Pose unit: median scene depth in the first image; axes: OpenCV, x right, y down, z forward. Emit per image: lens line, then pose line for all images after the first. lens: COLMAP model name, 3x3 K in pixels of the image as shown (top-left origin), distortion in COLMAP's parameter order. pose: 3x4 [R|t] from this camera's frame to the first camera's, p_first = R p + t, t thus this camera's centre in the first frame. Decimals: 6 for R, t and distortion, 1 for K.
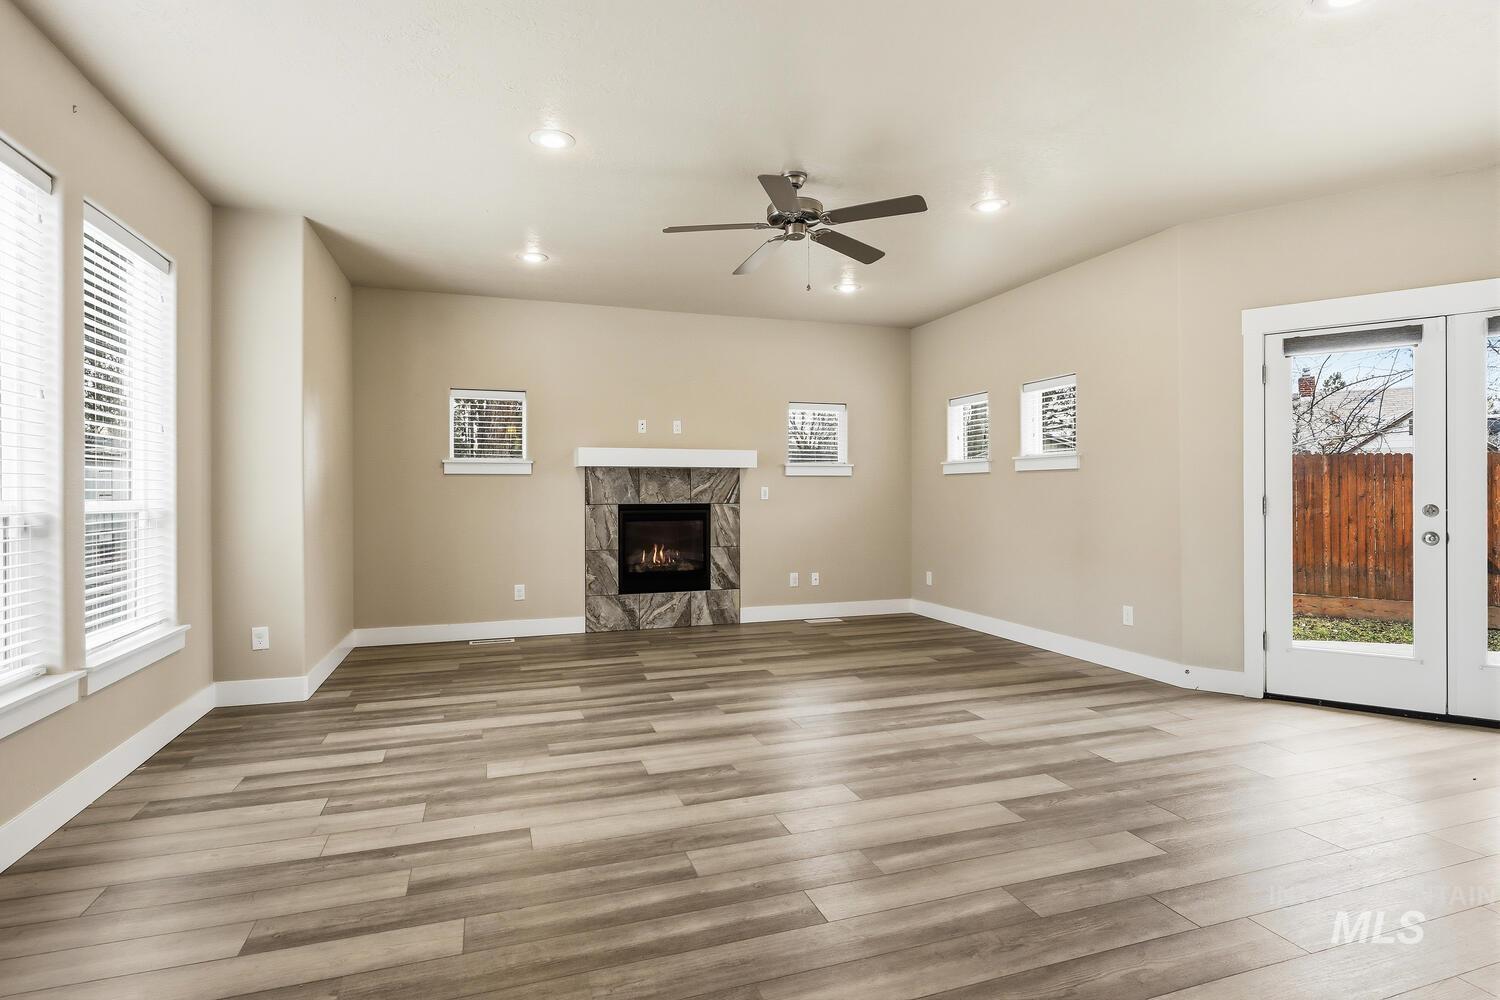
lens RADIAL K [[791.3, 0, 750.0], [0, 791.3, 500.0], [0, 0, 1]] dist [0.007425, -0.000328]
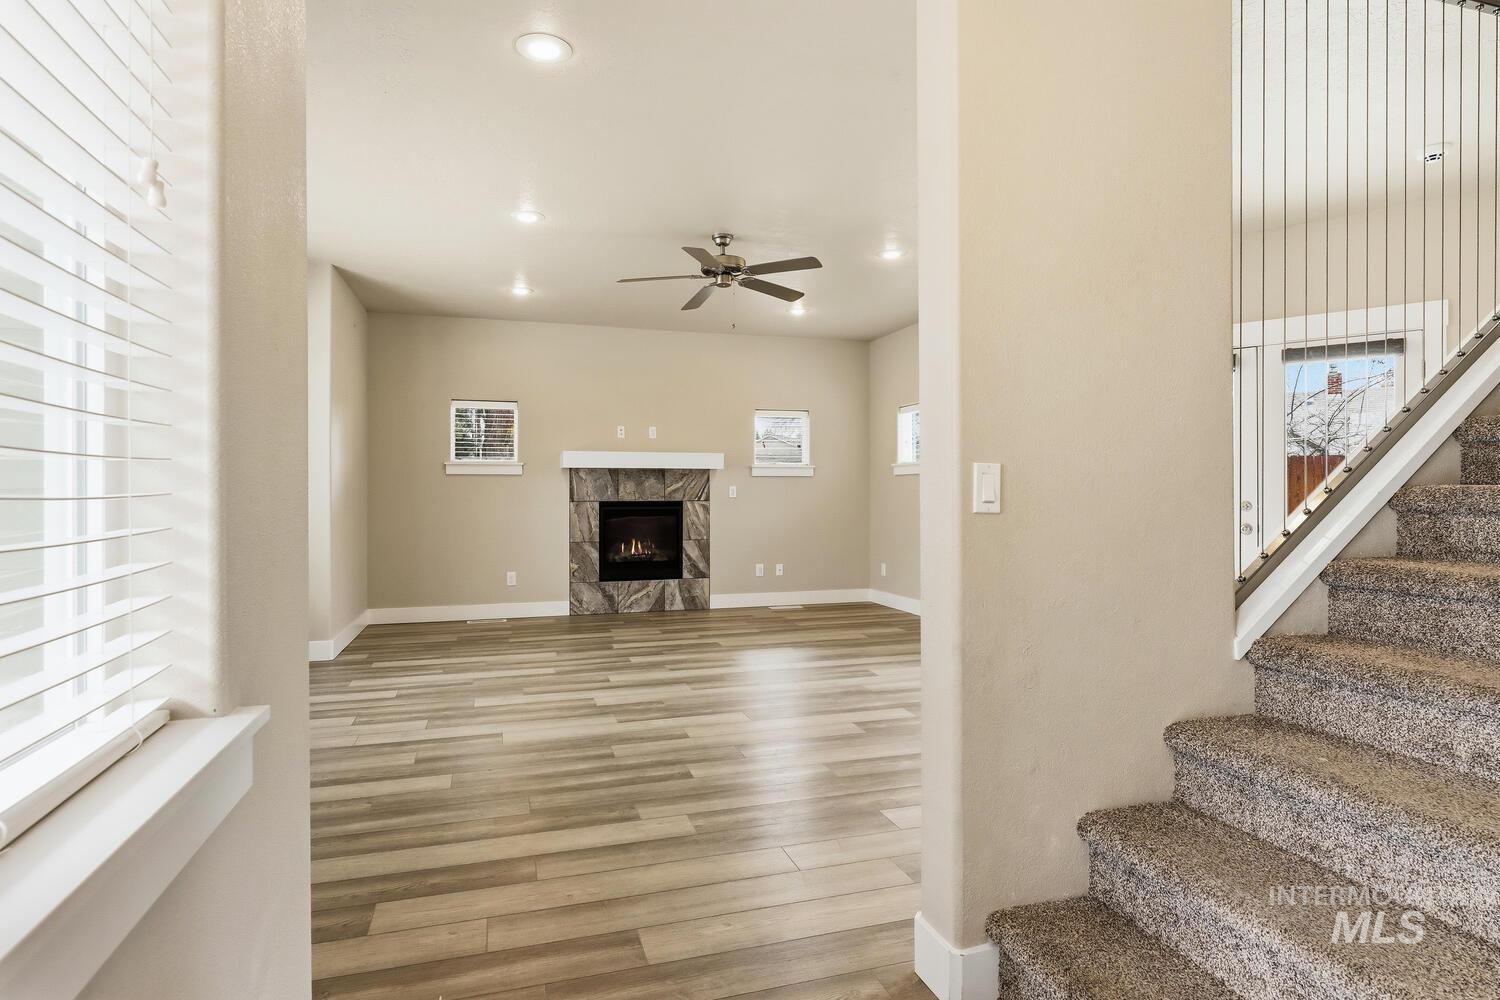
lens RADIAL K [[822.8, 0, 744.8], [0, 822.8, 494.1], [0, 0, 1]] dist [0.000138, -0.000059]
pose [[0.999694, 0.001889, -0.024661, 0.069865], [-0.002072, 0.999971, -0.007369, 0.003388], [0.024646, 0.007417, 0.999669, -0.165182]]
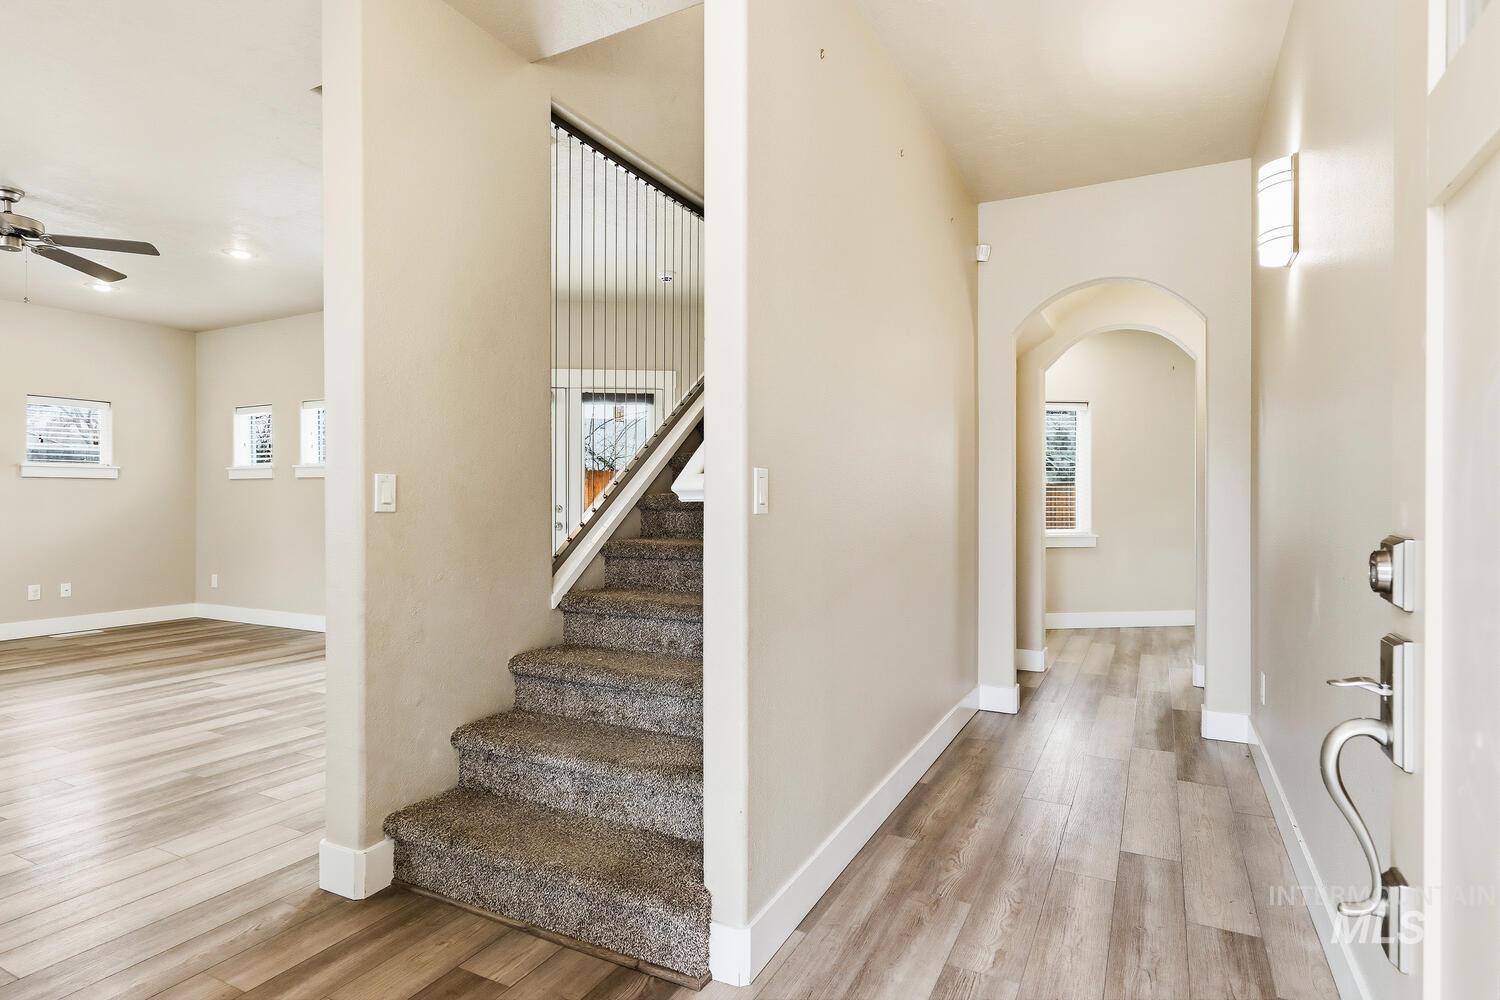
lens RADIAL K [[791.3, 0, 750.0], [0, 791.3, 500.0], [0, 0, 1]] dist [0.007425, -0.000328]
pose [[0.725007, 0.003512, 0.688733, 0.024511], [0.002527, 0.999967, -0.007760, 0.005207], [-0.688737, 0.007367, 0.724974, -0.243735]]
